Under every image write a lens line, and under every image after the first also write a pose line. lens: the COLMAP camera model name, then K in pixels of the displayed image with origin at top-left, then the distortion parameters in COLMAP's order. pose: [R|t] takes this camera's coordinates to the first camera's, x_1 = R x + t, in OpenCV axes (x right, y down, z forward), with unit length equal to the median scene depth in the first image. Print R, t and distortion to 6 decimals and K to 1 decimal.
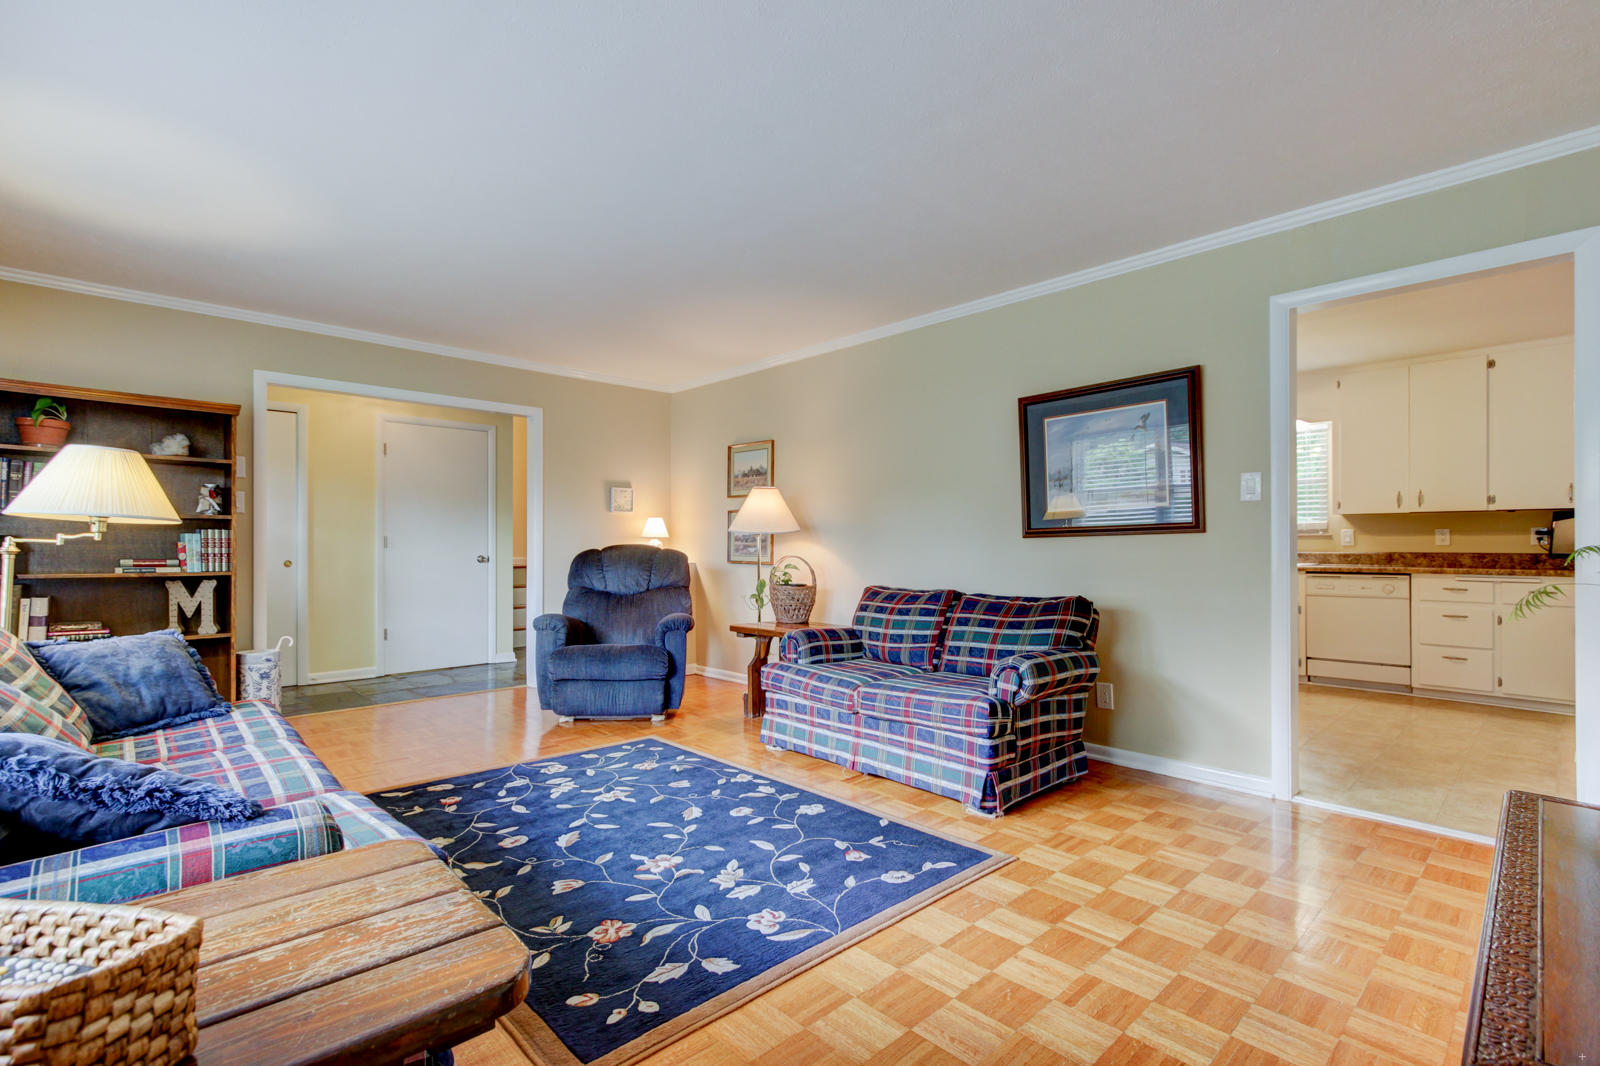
lens RADIAL K [[735.2, 0, 808.1], [0, 735.2, 544.9], [0, 0, 1]] dist [0.001536, 0.000671]
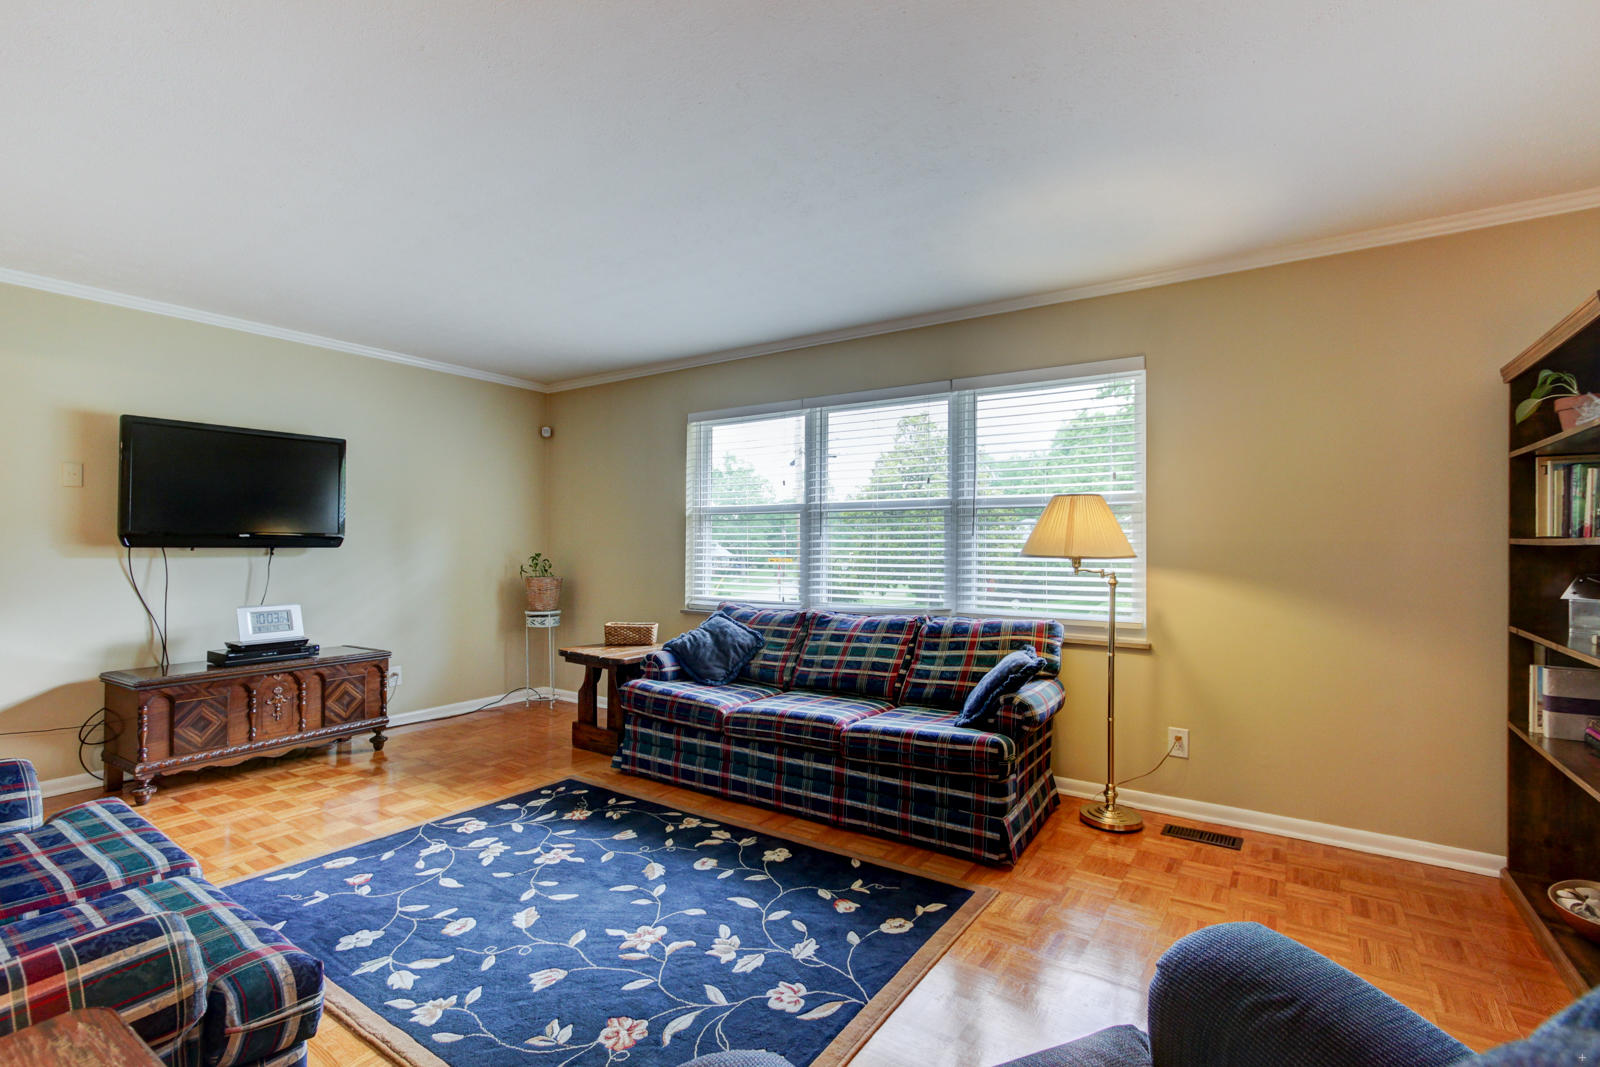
lens RADIAL K [[735.2, 0, 796.9], [0, 735.2, 534.0], [0, 0, 1]] dist [0.001536, 0.000671]
pose [[-0.979621, -0.006167, -0.200761, -0.265967], [-0.003697, 0.999913, -0.012676, -0.044089], [0.200821, -0.011676, -0.979558, 1.735876]]
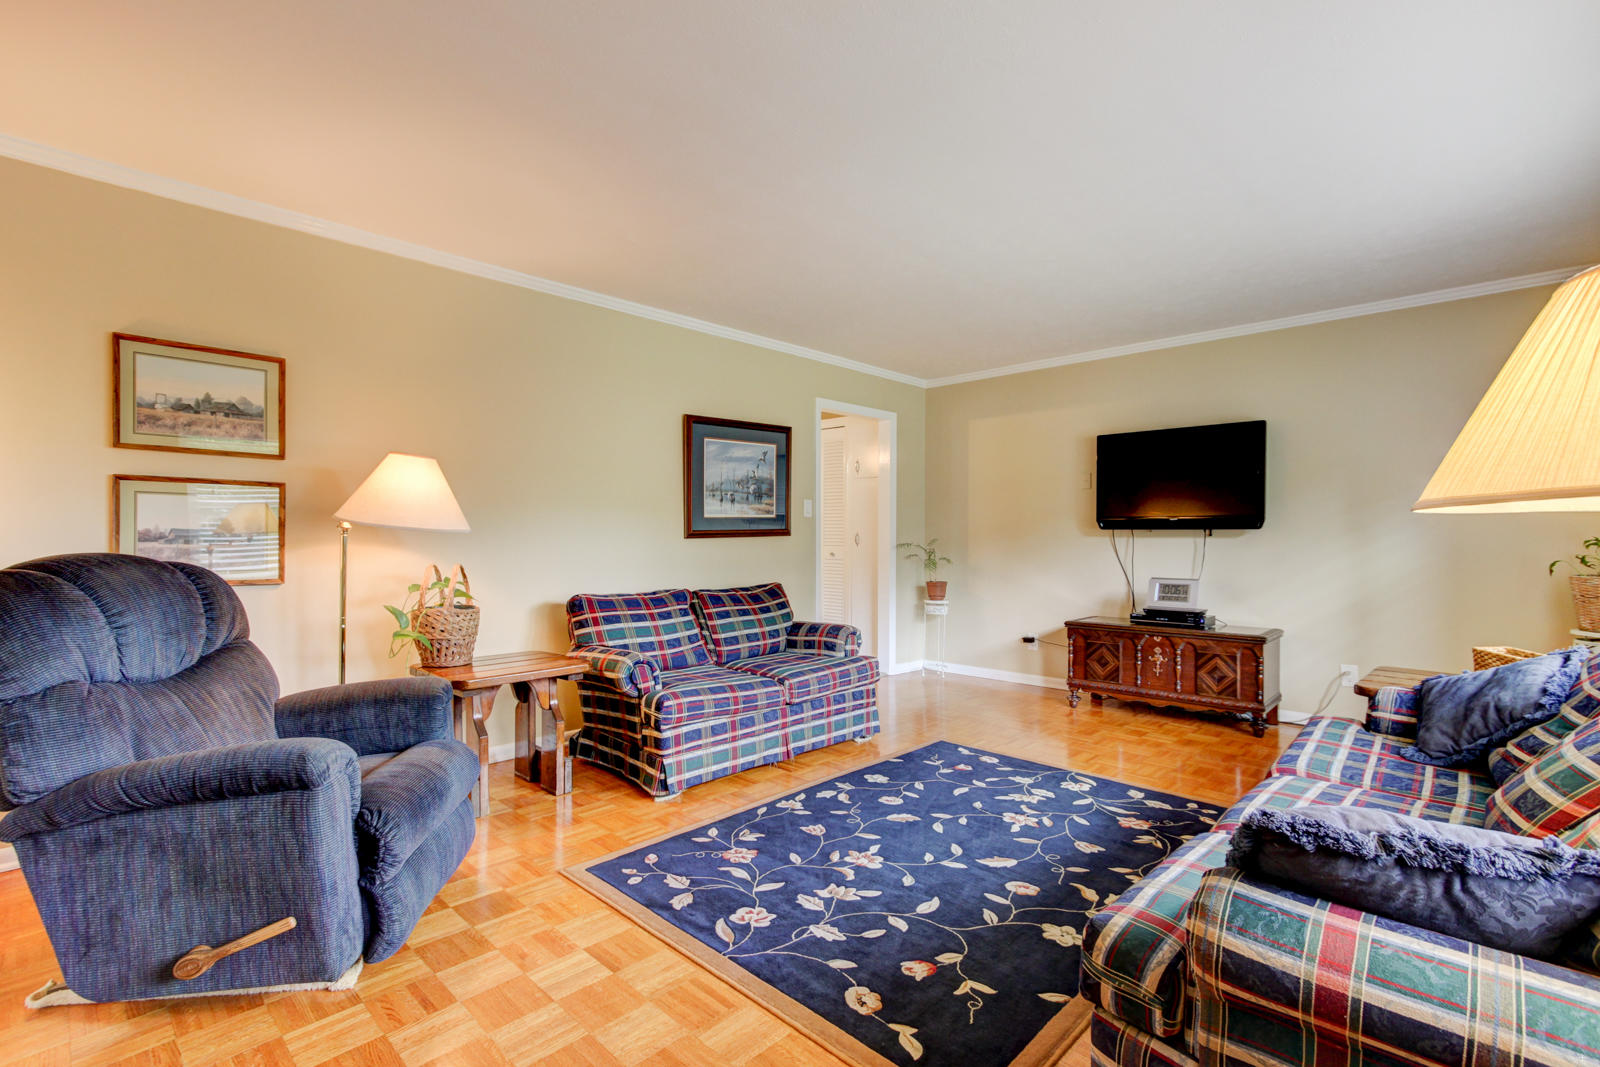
lens RADIAL K [[735.2, 0, 804.2], [0, 735.2, 534.7], [0, 0, 1]] dist [0.001536, 0.000671]
pose [[-0.033807, 0.001180, 0.999428, -1.079588], [-0.001637, 0.999998, -0.001236, -0.017930], [-0.999427, -0.001678, -0.033805, 1.093103]]
